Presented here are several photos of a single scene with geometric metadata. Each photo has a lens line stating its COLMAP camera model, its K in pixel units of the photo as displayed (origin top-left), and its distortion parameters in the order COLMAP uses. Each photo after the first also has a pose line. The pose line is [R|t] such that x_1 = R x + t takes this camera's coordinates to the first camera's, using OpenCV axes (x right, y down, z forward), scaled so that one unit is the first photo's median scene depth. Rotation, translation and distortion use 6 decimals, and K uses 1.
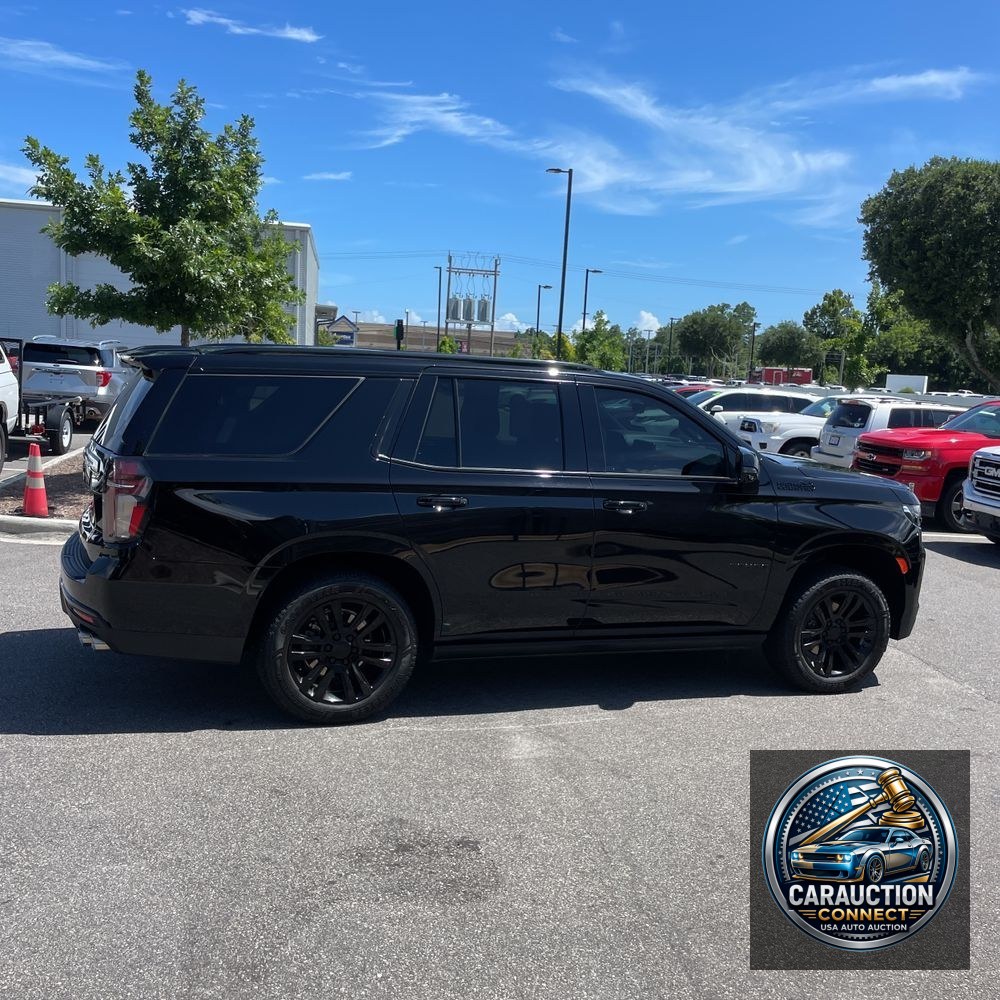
lens RADIAL K [[1013.8, 0, 500.0], [0, 1013.8, 500.0], [0, 0, 1]] dist [0.062564, -0.087944]
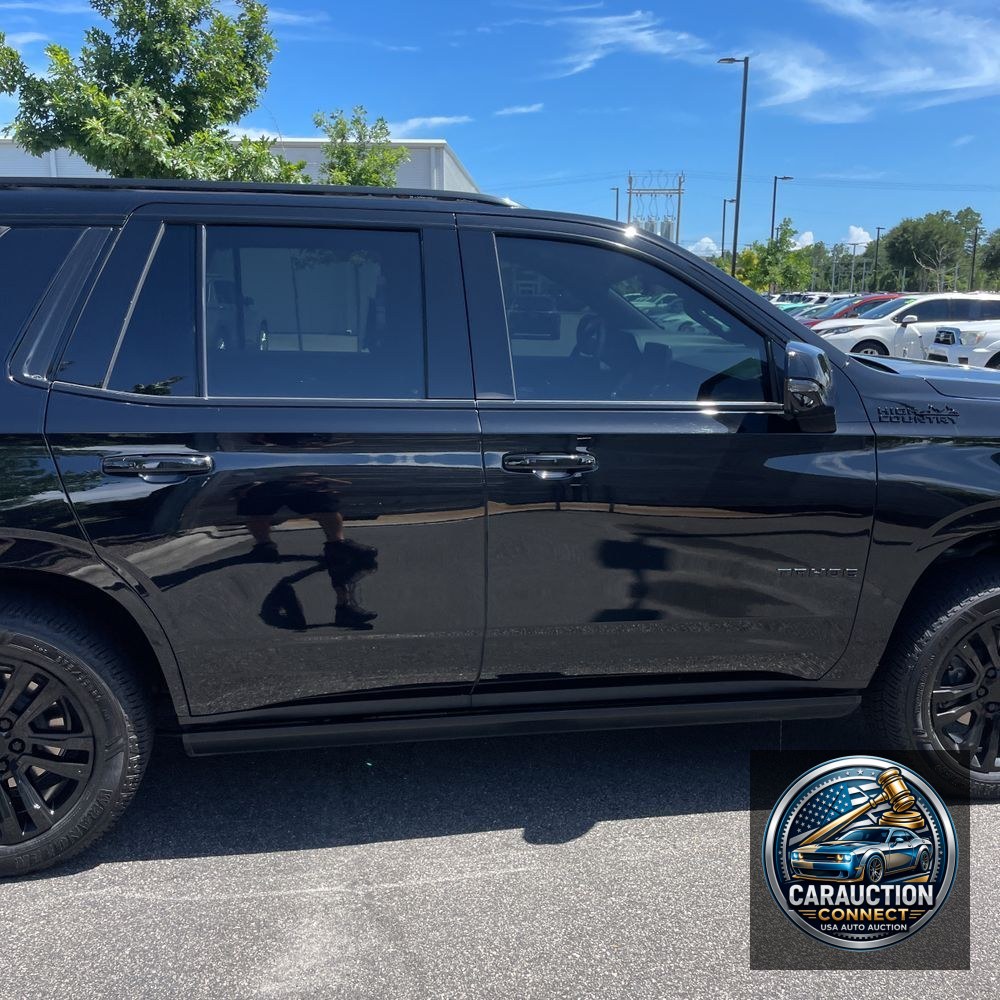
lens RADIAL K [[1013.8, 0, 500.0], [0, 1013.8, 500.0], [0, 0, 1]] dist [0.062564, -0.087944]
pose [[0.981204, -0.011673, -0.192622, 0.052882], [0.023883, 0.997840, 0.061189, -0.002155], [0.191492, -0.064639, 0.979363, 0.131031]]
